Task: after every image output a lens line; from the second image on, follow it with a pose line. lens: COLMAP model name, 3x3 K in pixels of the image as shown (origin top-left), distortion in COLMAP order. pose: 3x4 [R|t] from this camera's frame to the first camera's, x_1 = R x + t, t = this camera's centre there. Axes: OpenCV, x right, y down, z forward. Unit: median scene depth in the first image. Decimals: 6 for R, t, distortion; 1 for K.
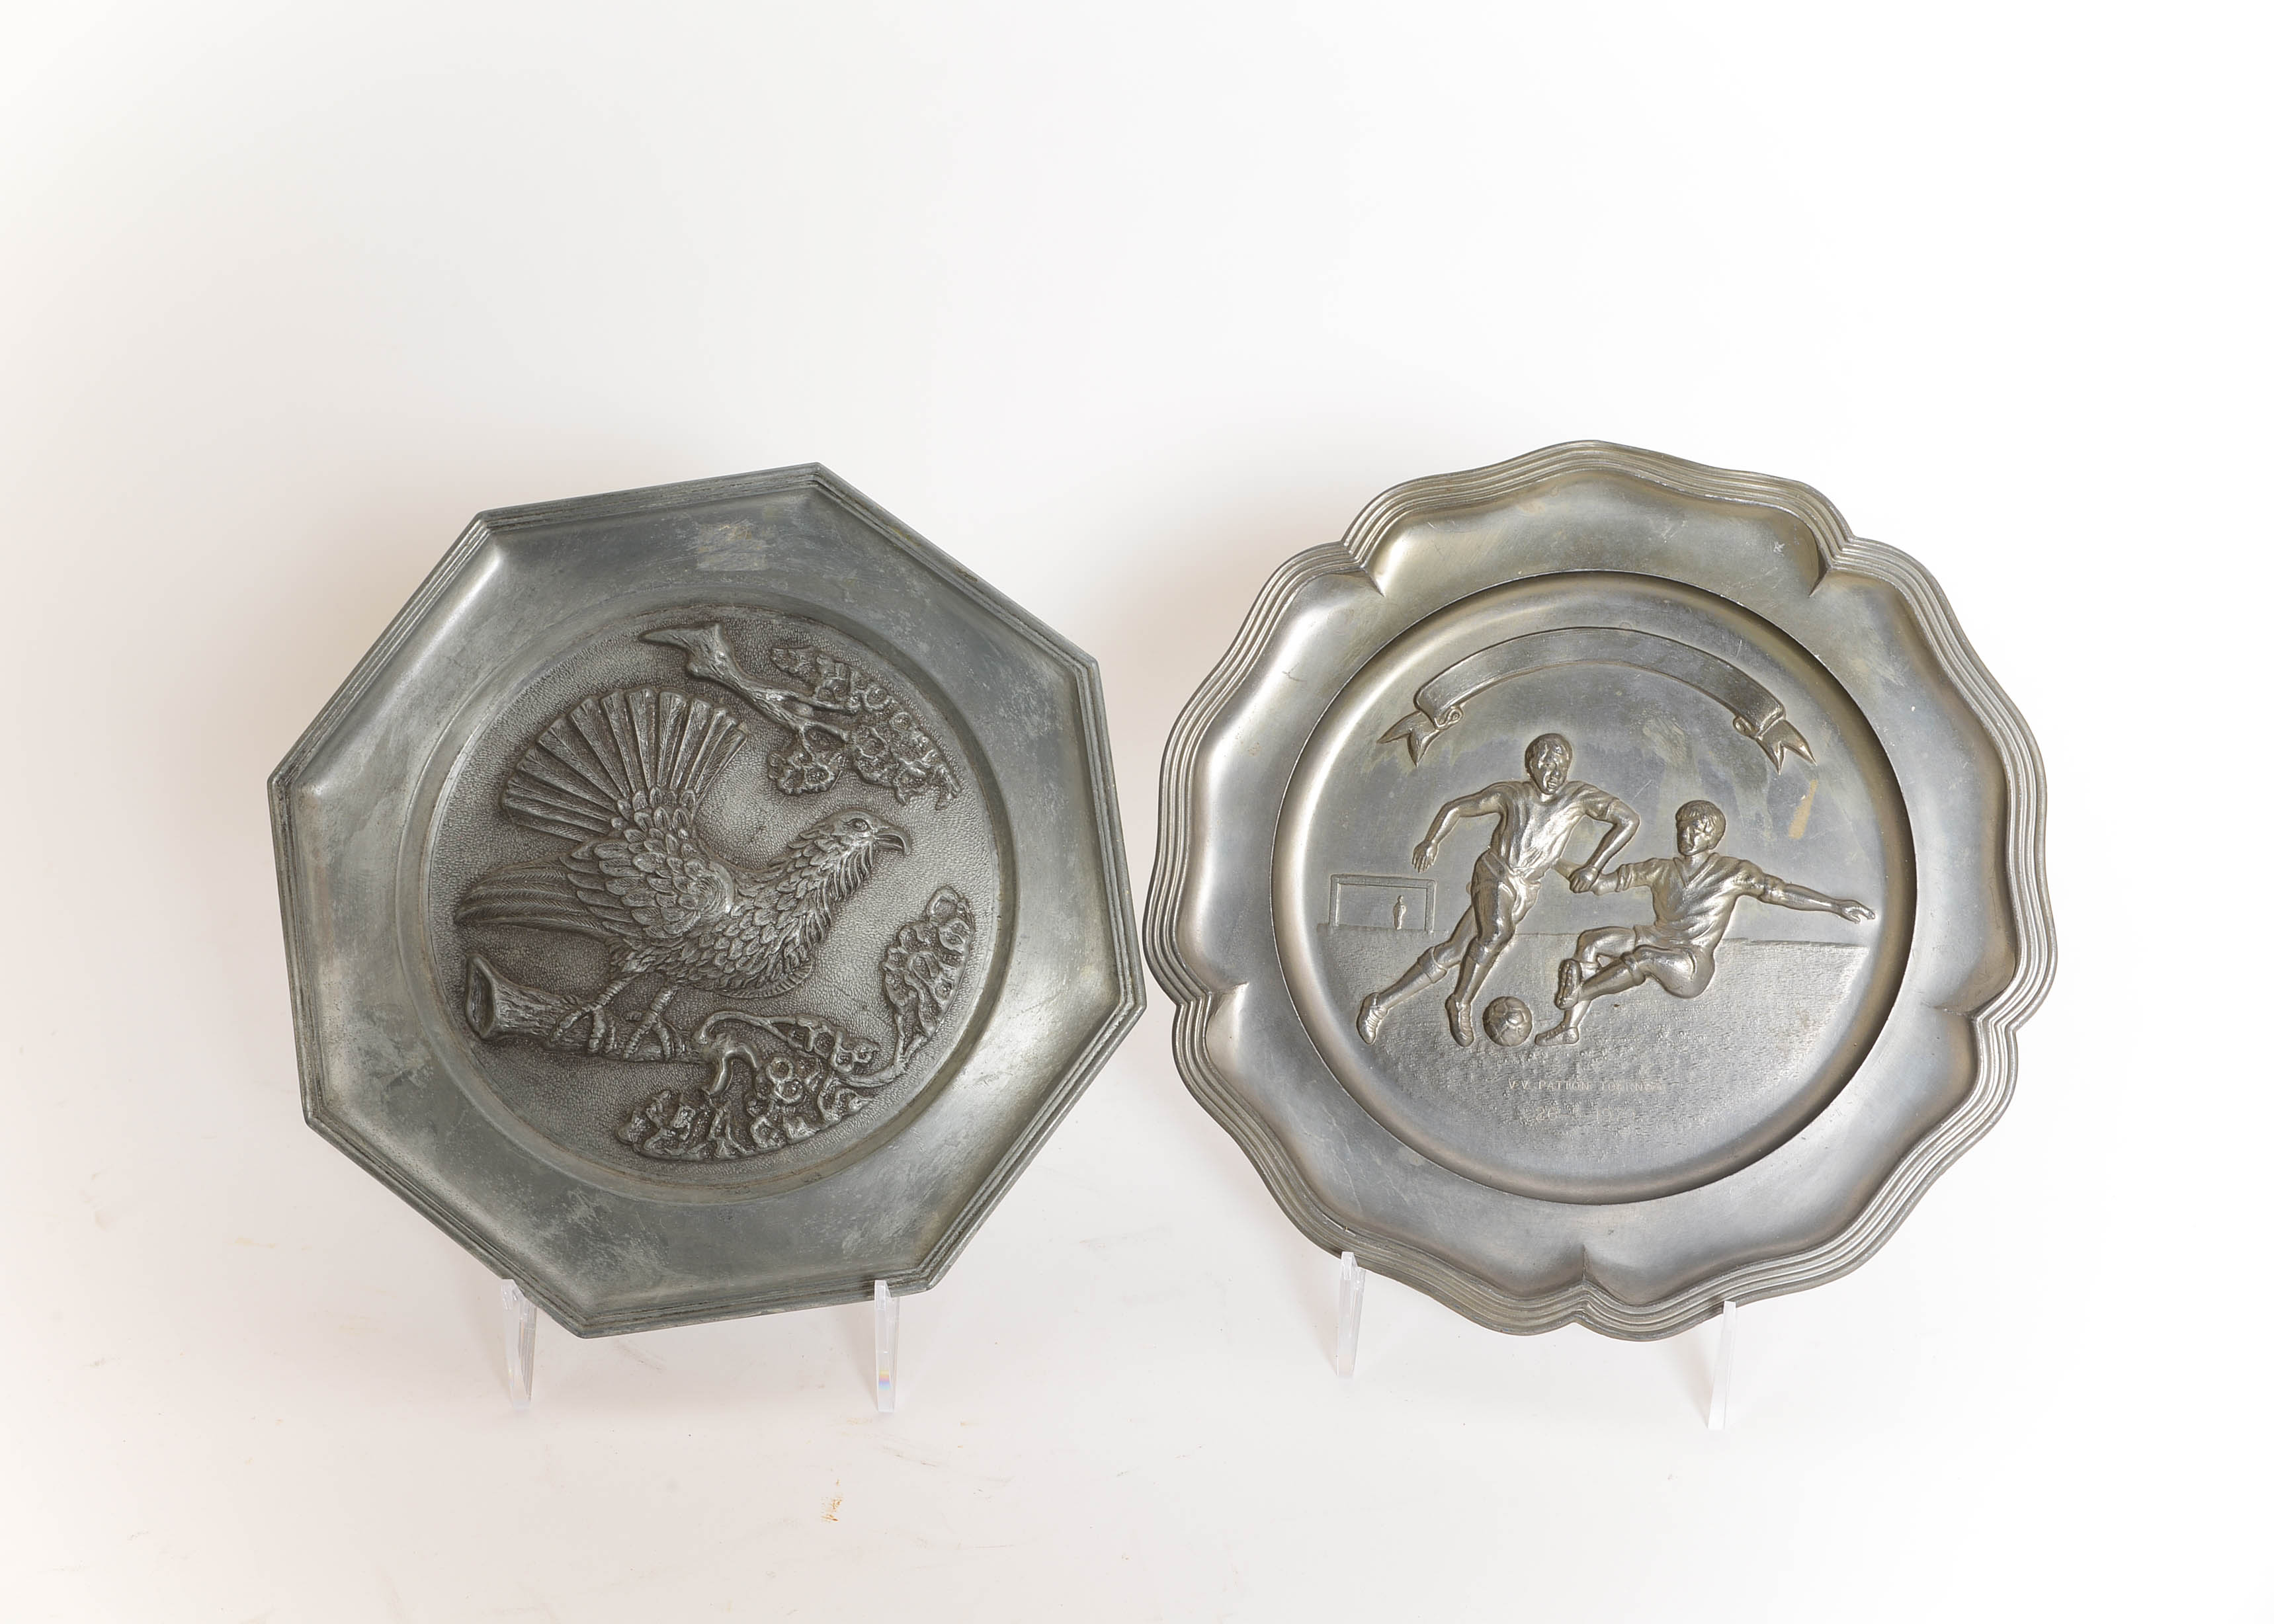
lens RADIAL K [[3098.4, 0, 1137.0], [0, 3098.4, 812.0], [0, 0, 1]] dist [0.013285, 0.021148]
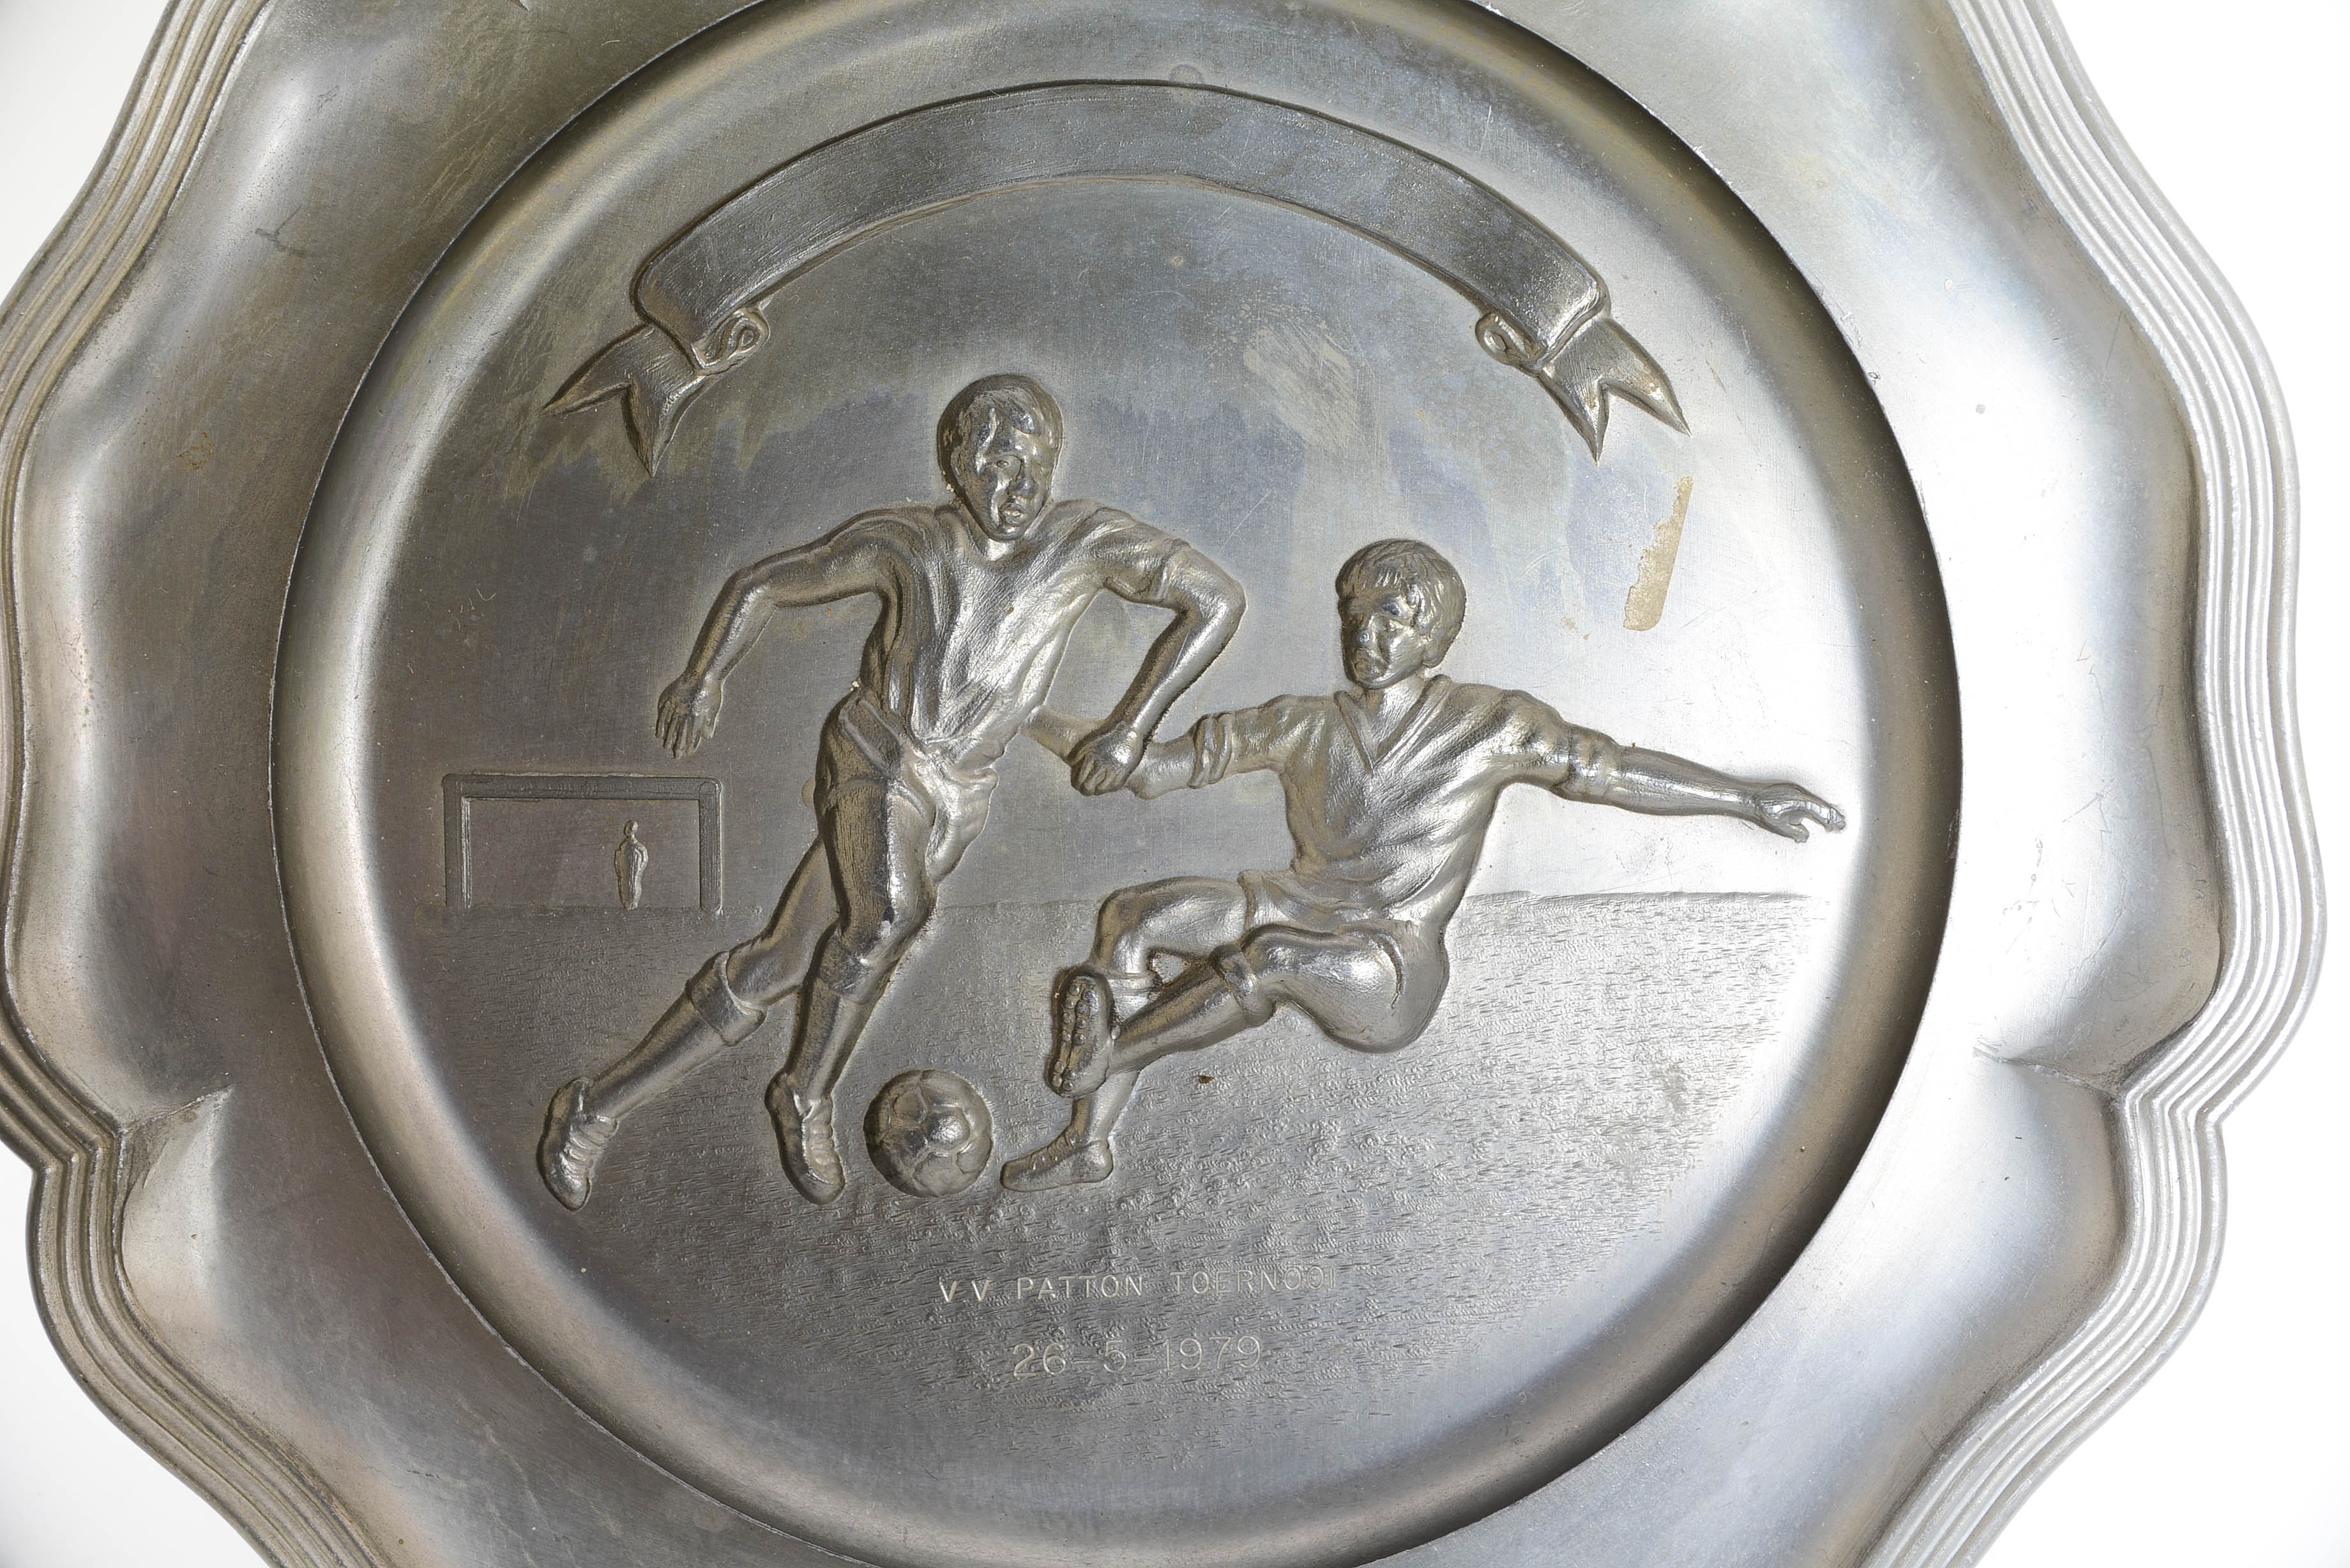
lens RADIAL K [[3348.7, 0, 1175.0], [0, 3348.7, 784.0], [0, 0, 1]] dist [0.023699, 0.046274]
pose [[0.978350, -0.075834, 0.192562, 0.071279], [0.036373, 0.978971, 0.200733, -0.057208], [-0.203735, -0.189383, 0.960534, 0.590835]]
